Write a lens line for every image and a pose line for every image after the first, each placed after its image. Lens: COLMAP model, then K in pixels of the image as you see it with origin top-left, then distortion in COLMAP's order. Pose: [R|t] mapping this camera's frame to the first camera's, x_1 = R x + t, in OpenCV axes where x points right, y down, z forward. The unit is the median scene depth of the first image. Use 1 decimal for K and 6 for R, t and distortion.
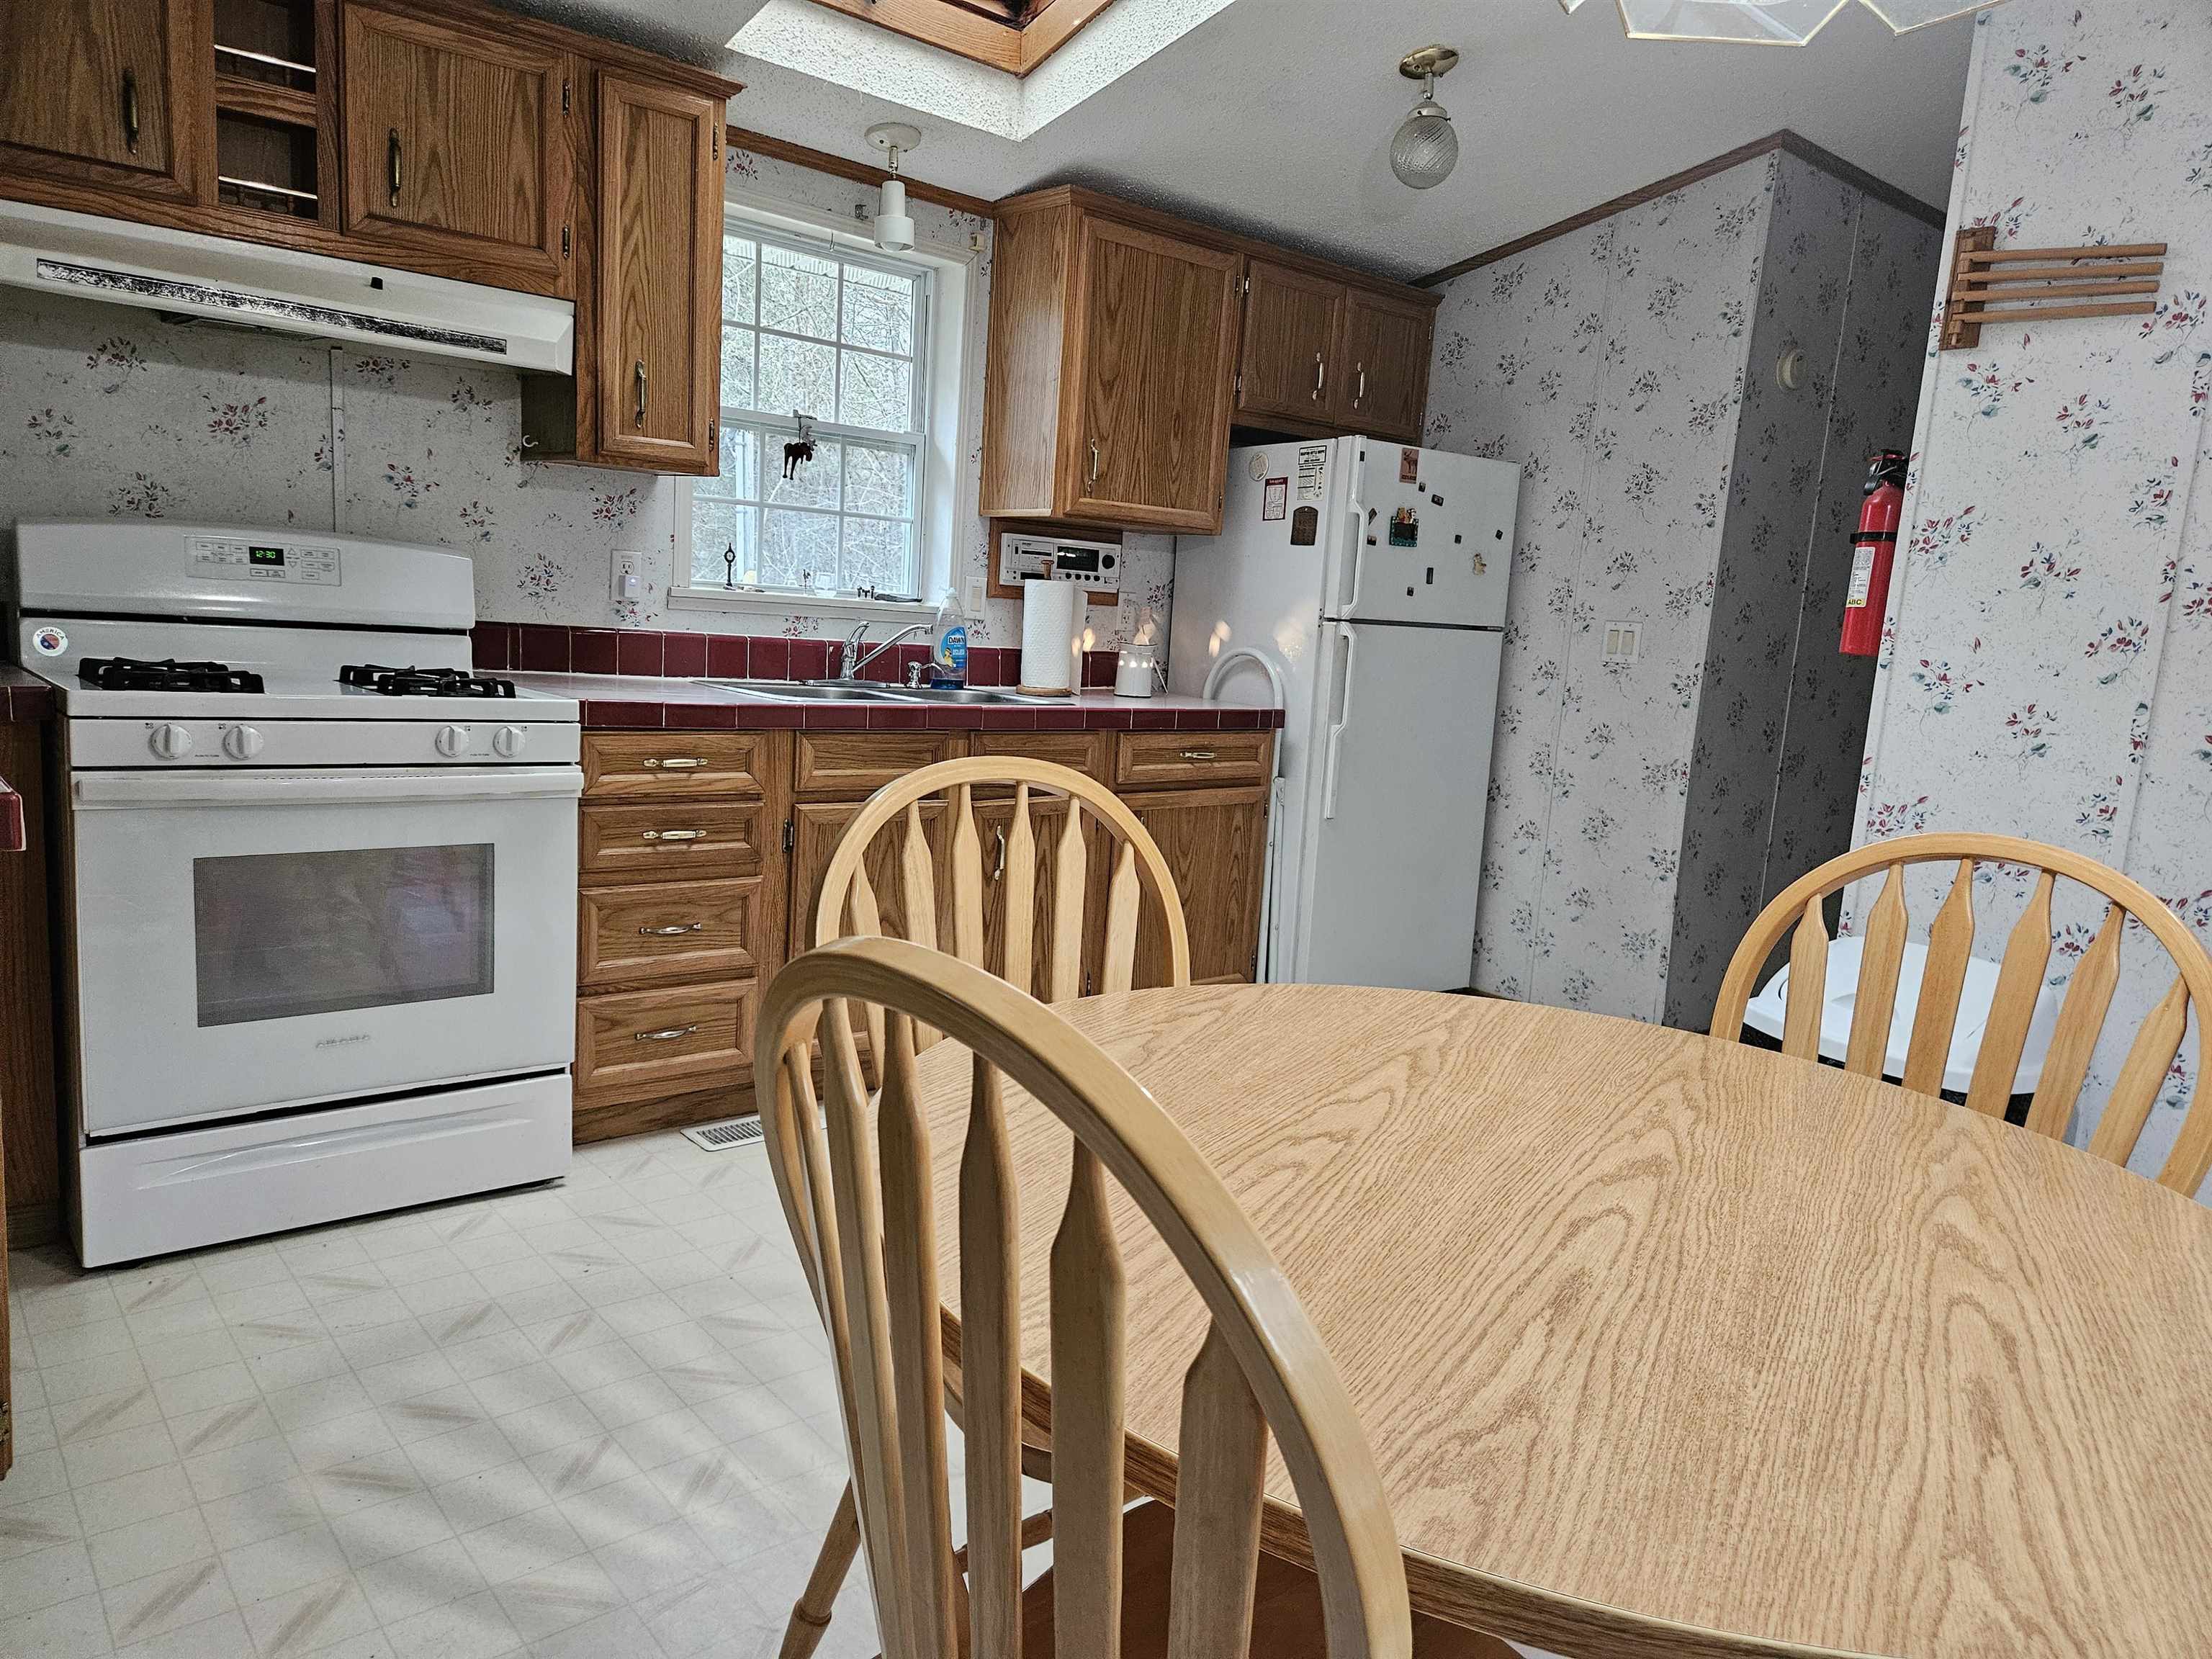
lens RADIAL K [[1479.1, 0, 1089.5], [0, 1479.1, 850.5], [0, 0, 1]] dist [0.075682, -0.065978]
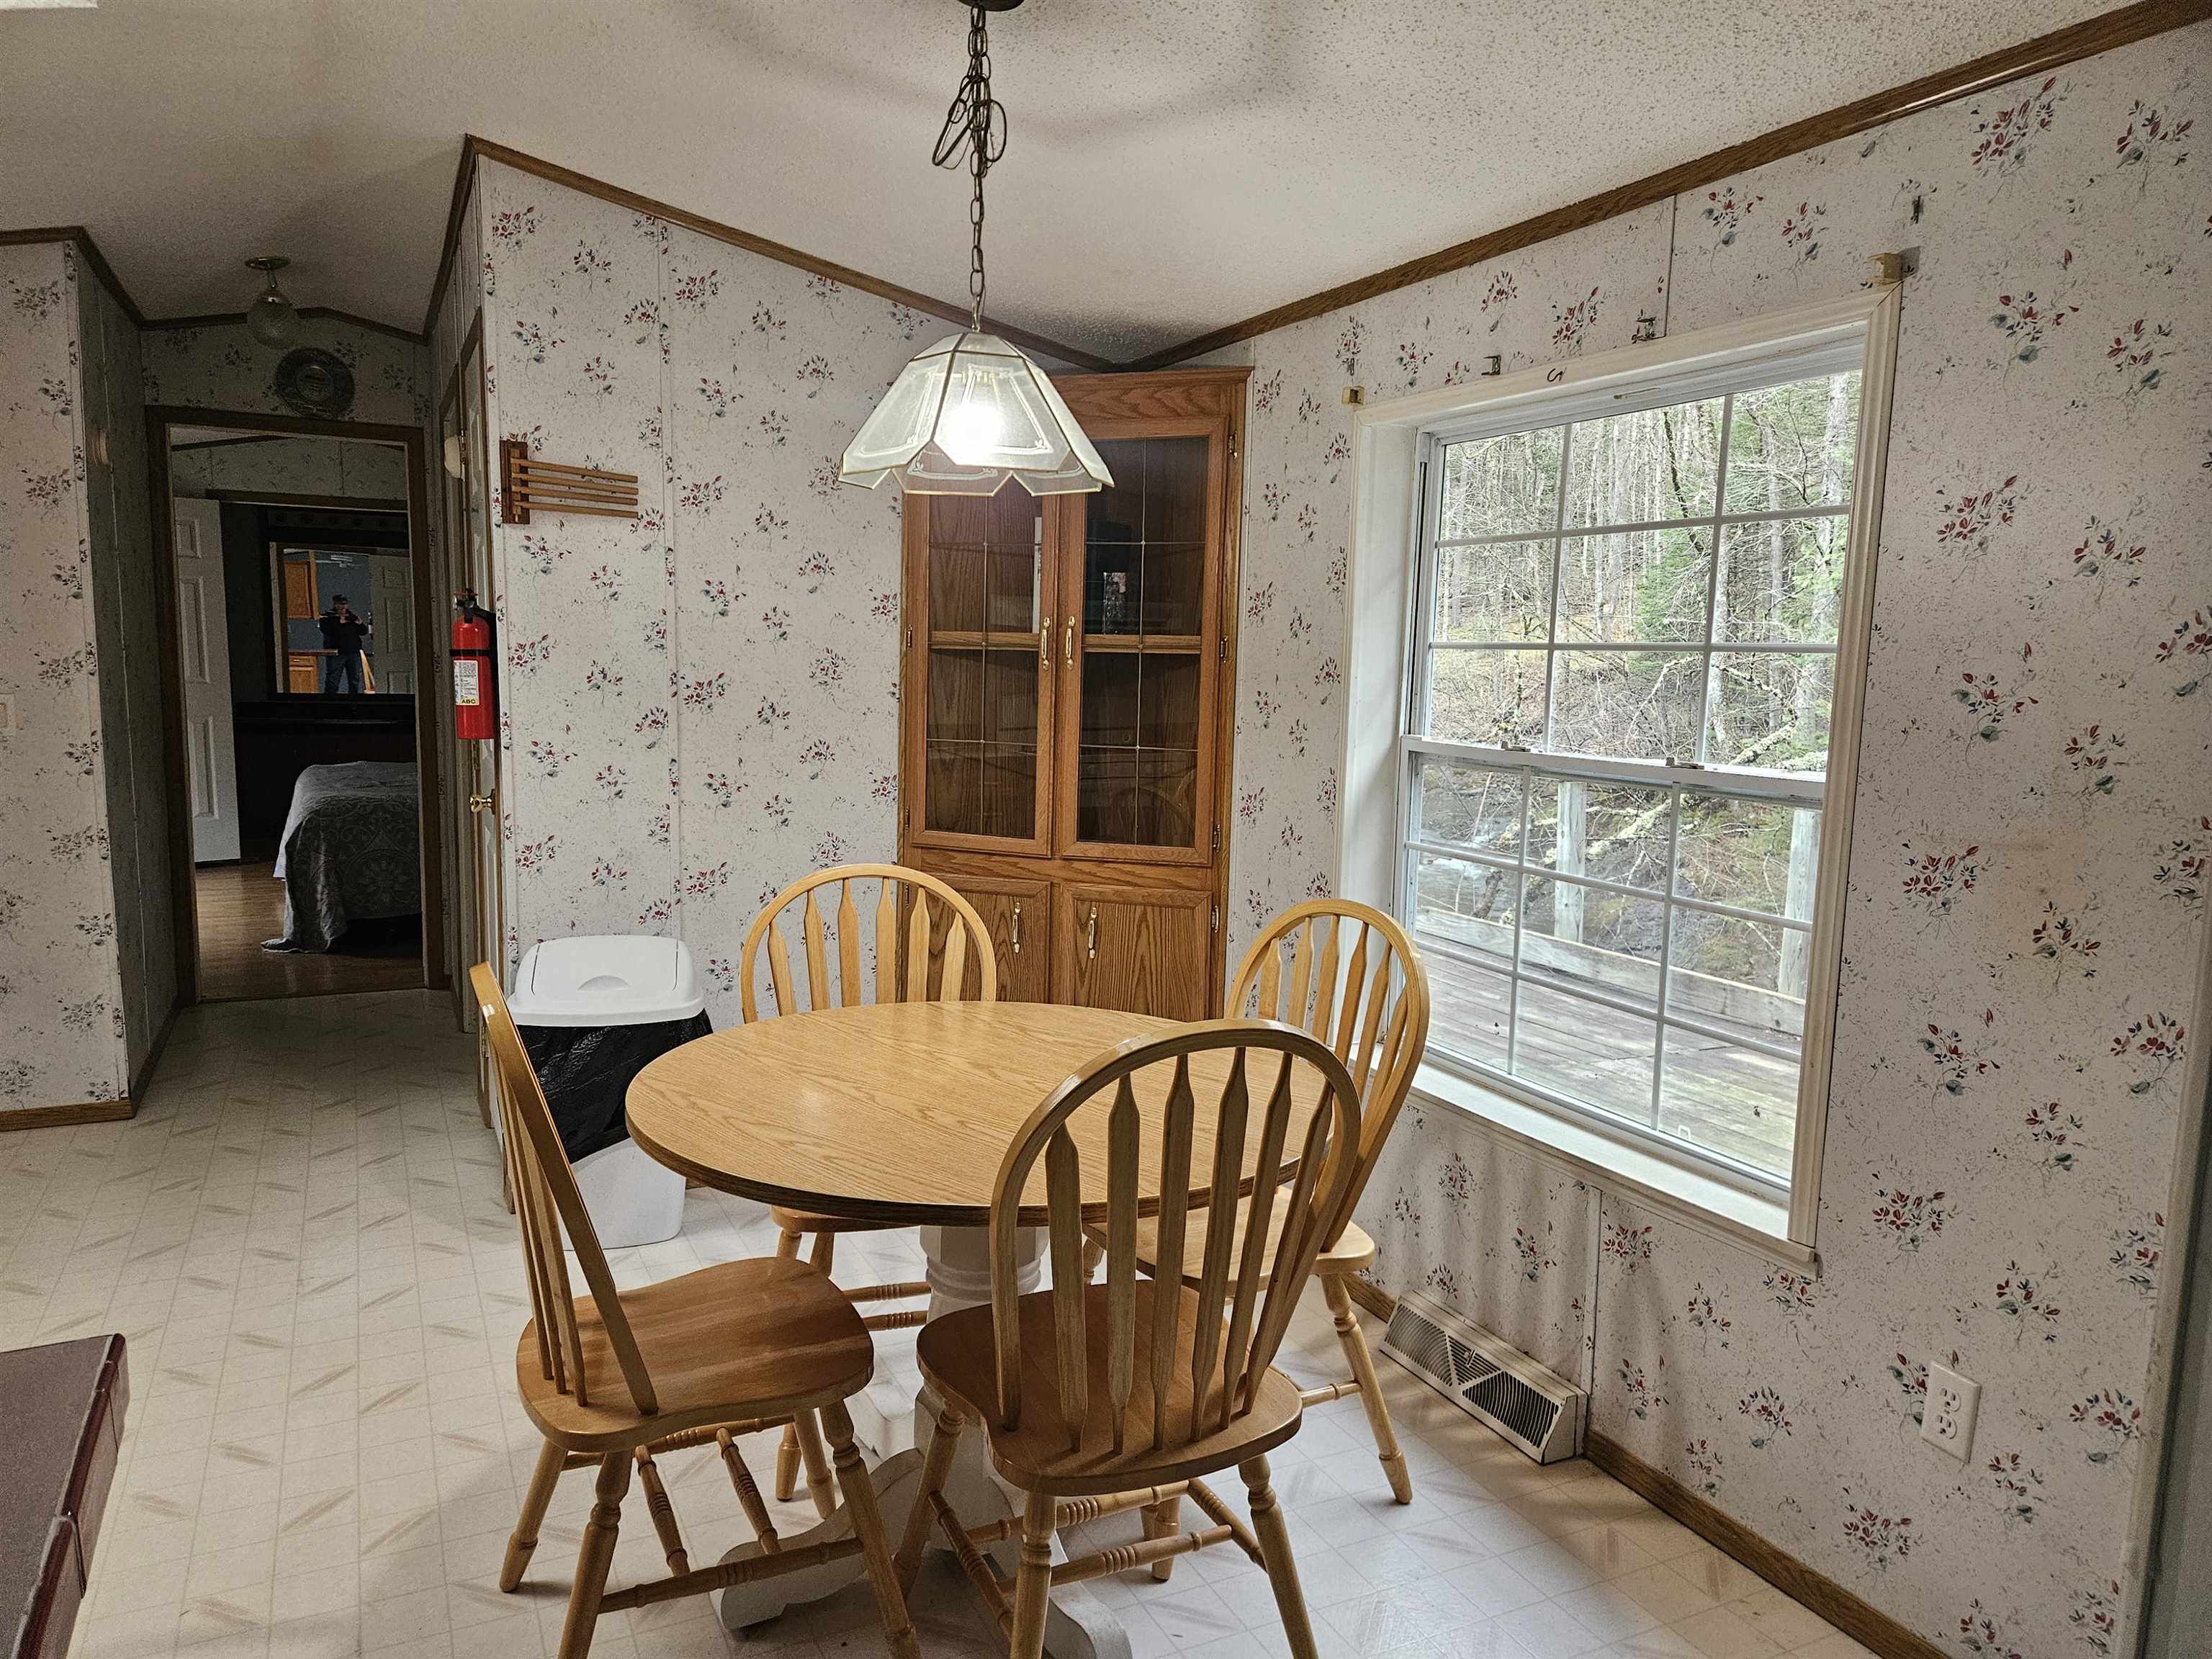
lens RADIAL K [[1479.1, 0, 1076.9], [0, 1479.1, 843.3], [0, 0, 1]] dist [0.075682, -0.065978]
pose [[0.245091, -0.188431, 0.951012, -0.552825], [0.150097, 0.976478, 0.154794, -0.142798], [-0.957811, 0.104805, 0.267609, 0.120653]]
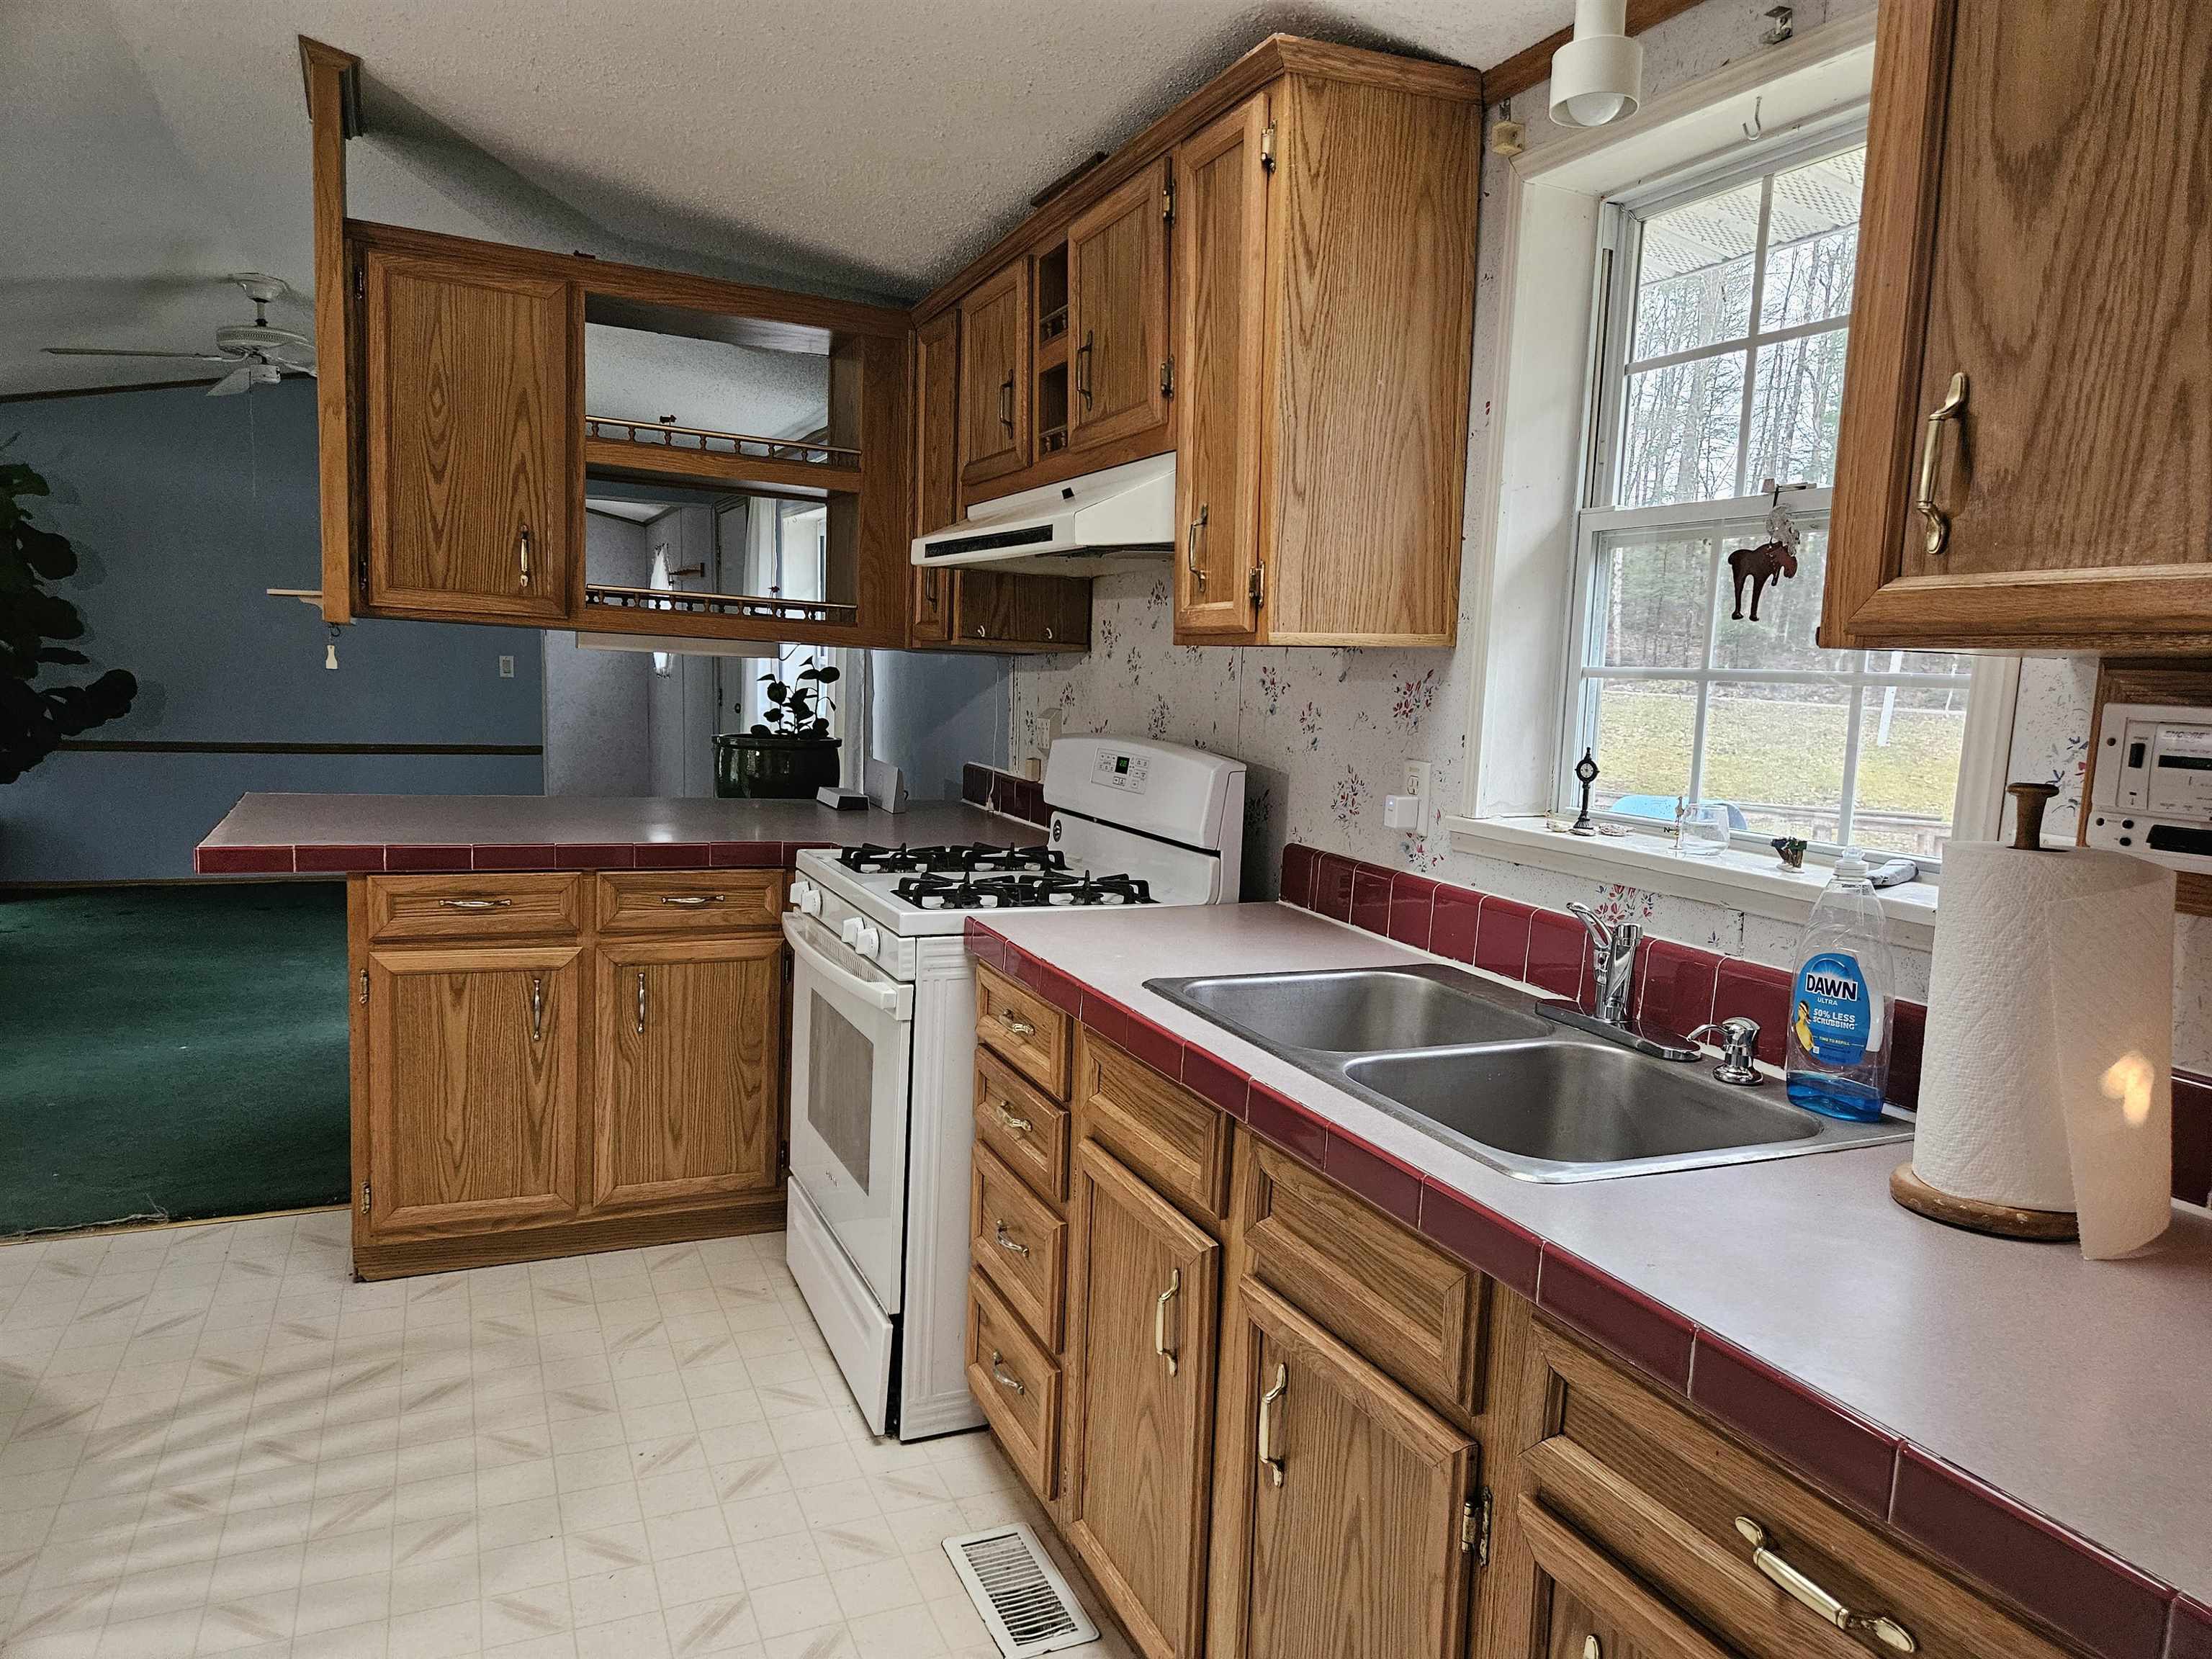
lens RADIAL K [[1479.1, 0, 1110.2], [0, 1479.1, 856.0], [0, 0, 1]] dist [0.075682, -0.065978]
pose [[-0.271319, 0.048953, -0.961244, 0.420318], [-0.212587, 0.970993, 0.109454, -0.227698], [0.938719, 0.234045, -0.253042, 1.177744]]
